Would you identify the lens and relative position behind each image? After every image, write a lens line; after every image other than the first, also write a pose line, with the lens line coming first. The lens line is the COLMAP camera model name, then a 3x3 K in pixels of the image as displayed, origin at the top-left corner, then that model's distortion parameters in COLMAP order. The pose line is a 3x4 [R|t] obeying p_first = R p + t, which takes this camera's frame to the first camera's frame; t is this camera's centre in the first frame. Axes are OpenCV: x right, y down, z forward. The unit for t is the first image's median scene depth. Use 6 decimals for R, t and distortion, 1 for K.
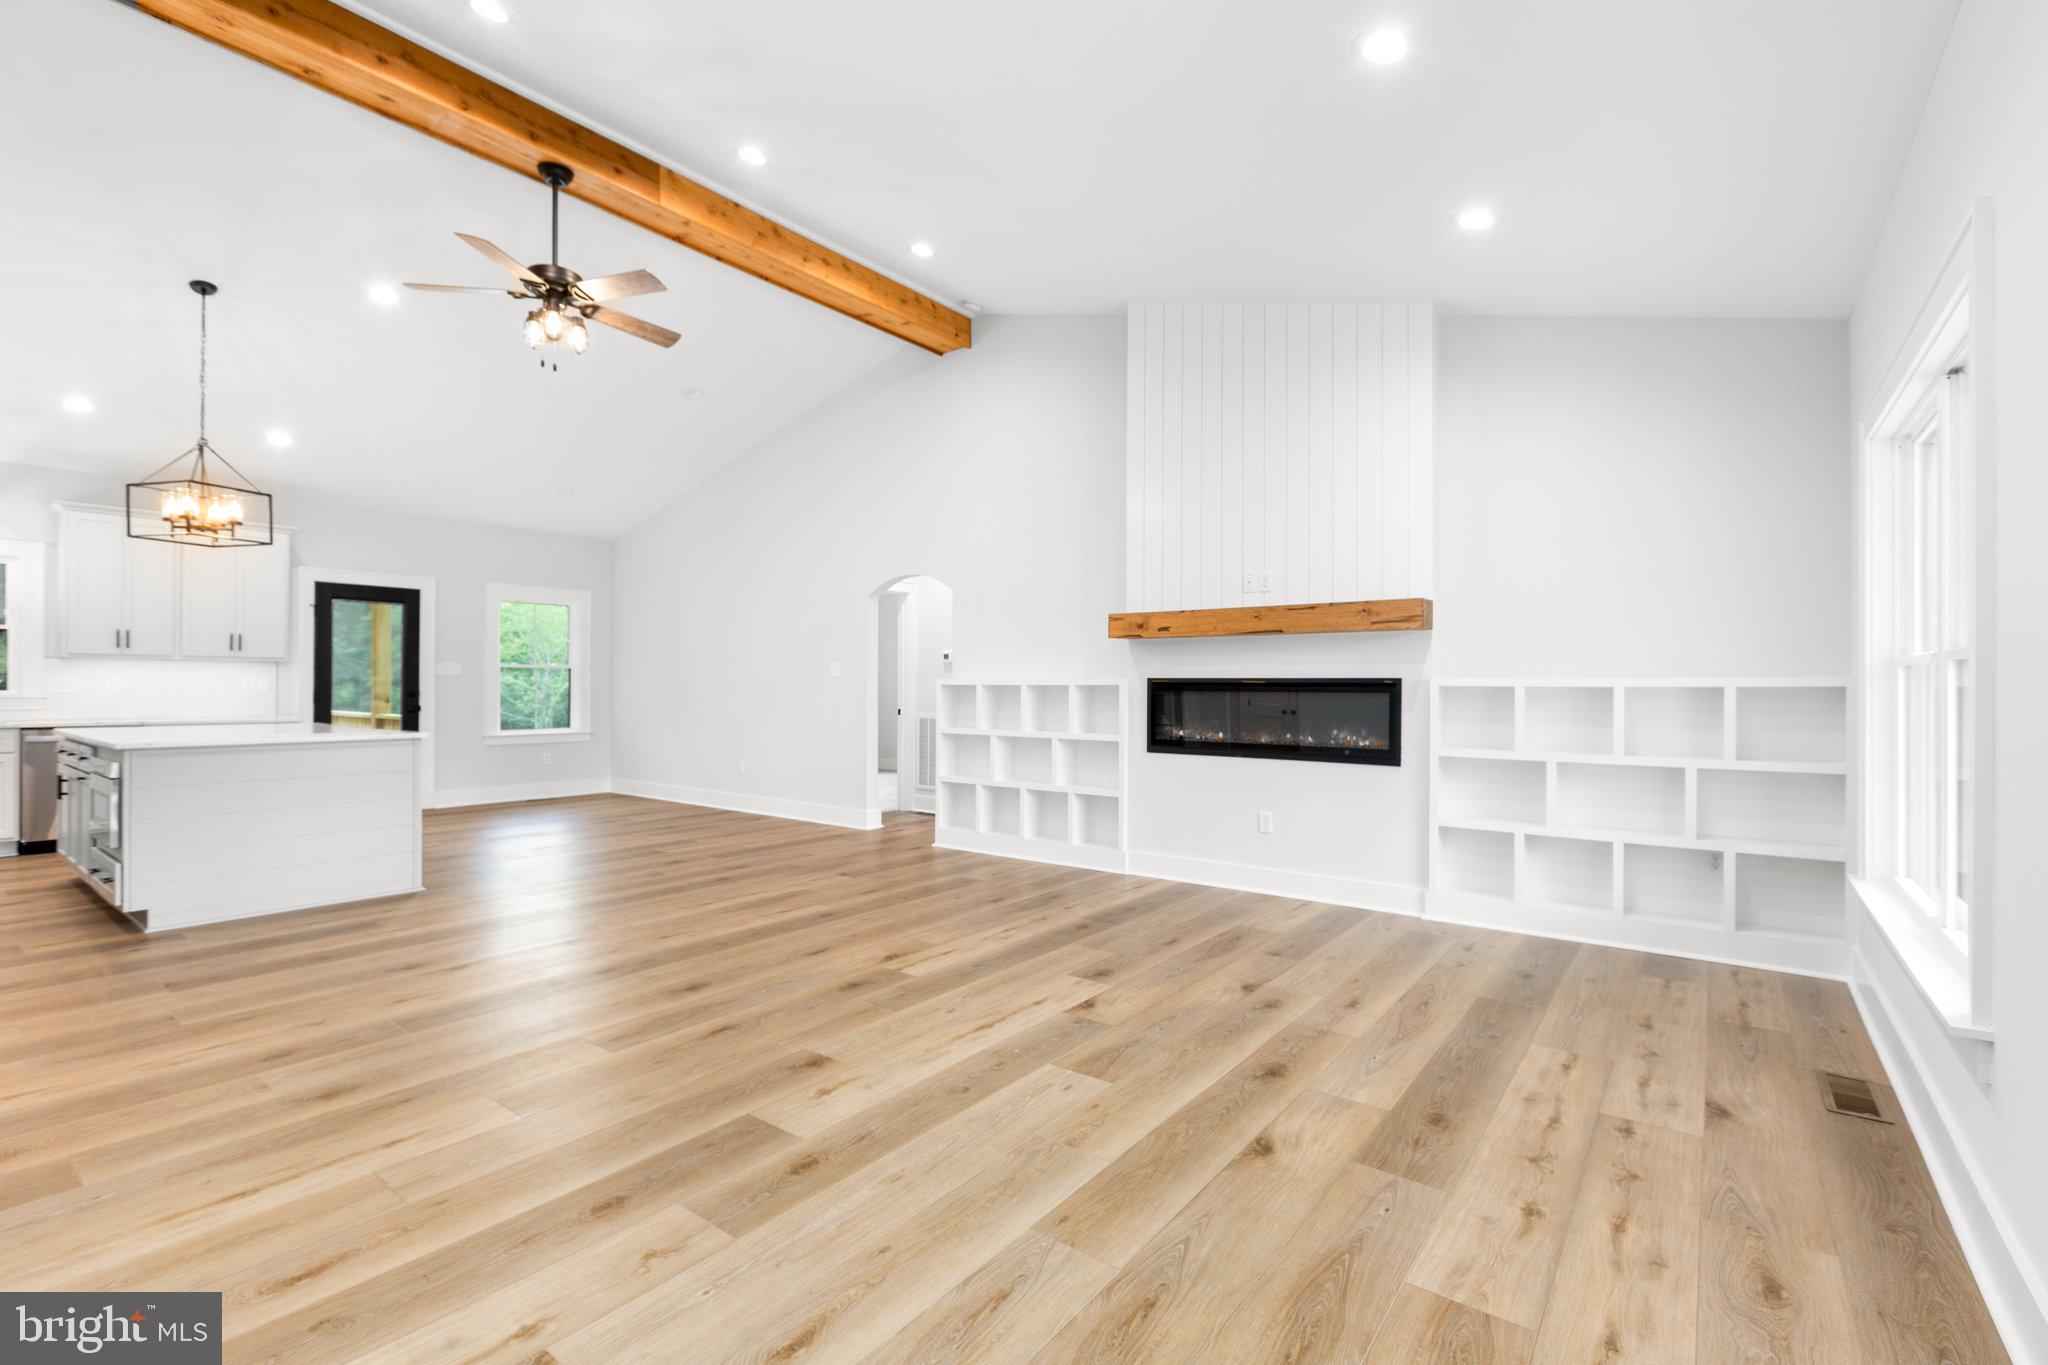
lens RADIAL K [[908.9, 0, 1024.1], [0, 908.9, 687.1], [0, 0, 1]] dist [-0.002172, -0.000099]
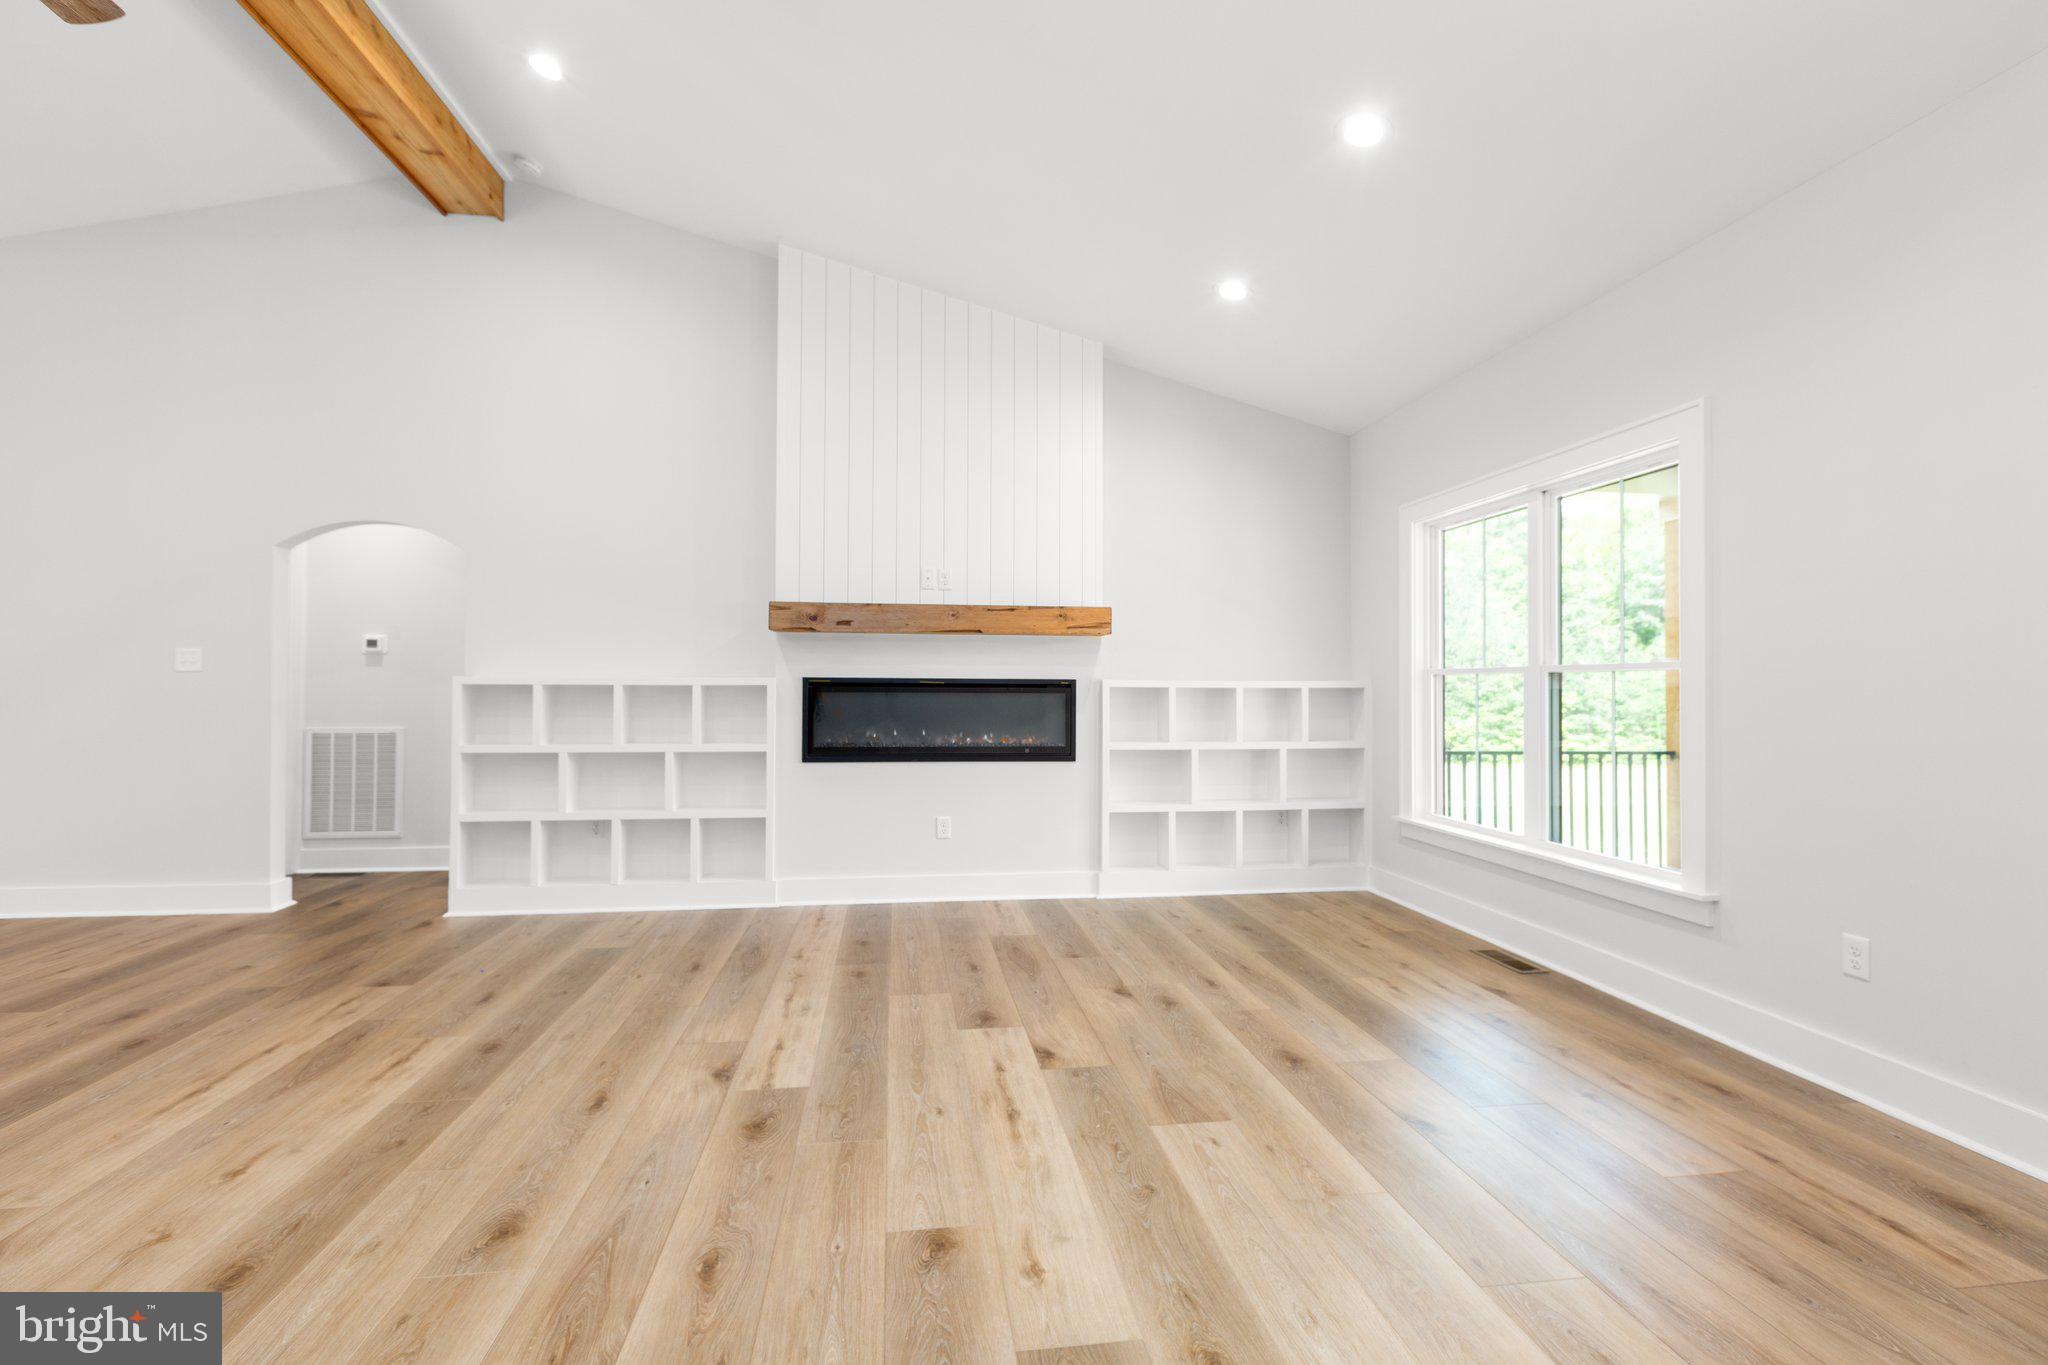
lens RADIAL K [[907.3, 0, 1025.0], [0, 907.3, 675.2], [0, 0, 1]] dist [-0.000937, -0.000512]
pose [[0.702934, 0.009279, 0.711194, -0.430951], [-0.000970, 0.999926, -0.012087, -0.002102], [-0.711254, 0.007807, 0.702892, 0.304713]]
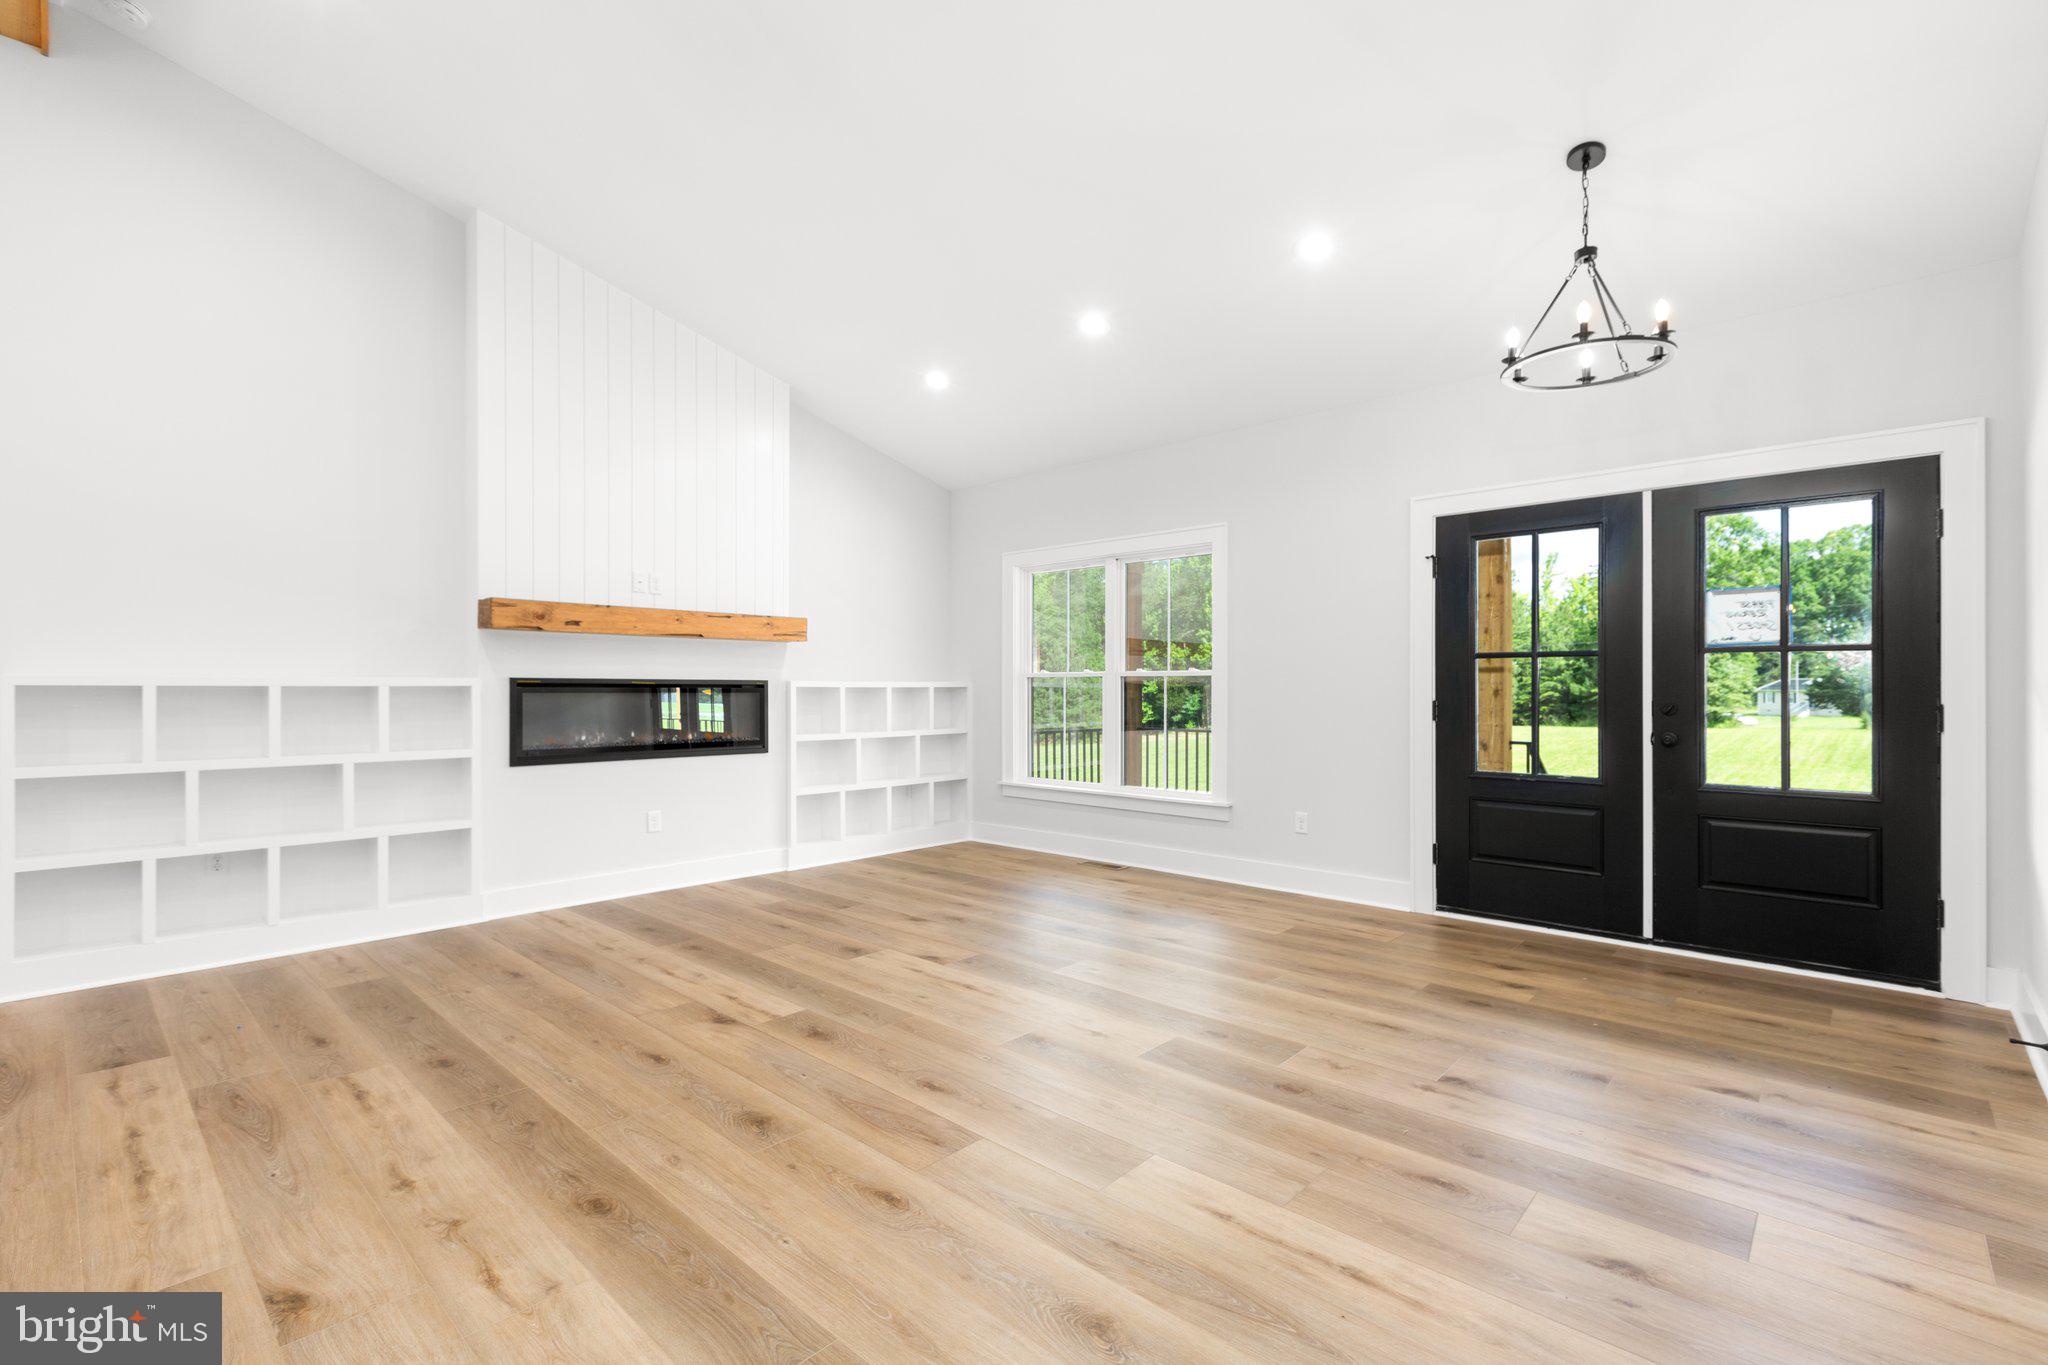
lens RADIAL K [[908.9, 0, 1024.1], [0, 908.9, 687.1], [0, 0, 1]] dist [-0.002172, -0.000099]
pose [[0.096360, -0.002393, 0.995344, -0.832894], [0.000564, 0.999997, 0.002349, -0.003826], [-0.995346, 0.000335, 0.096362, 0.583261]]
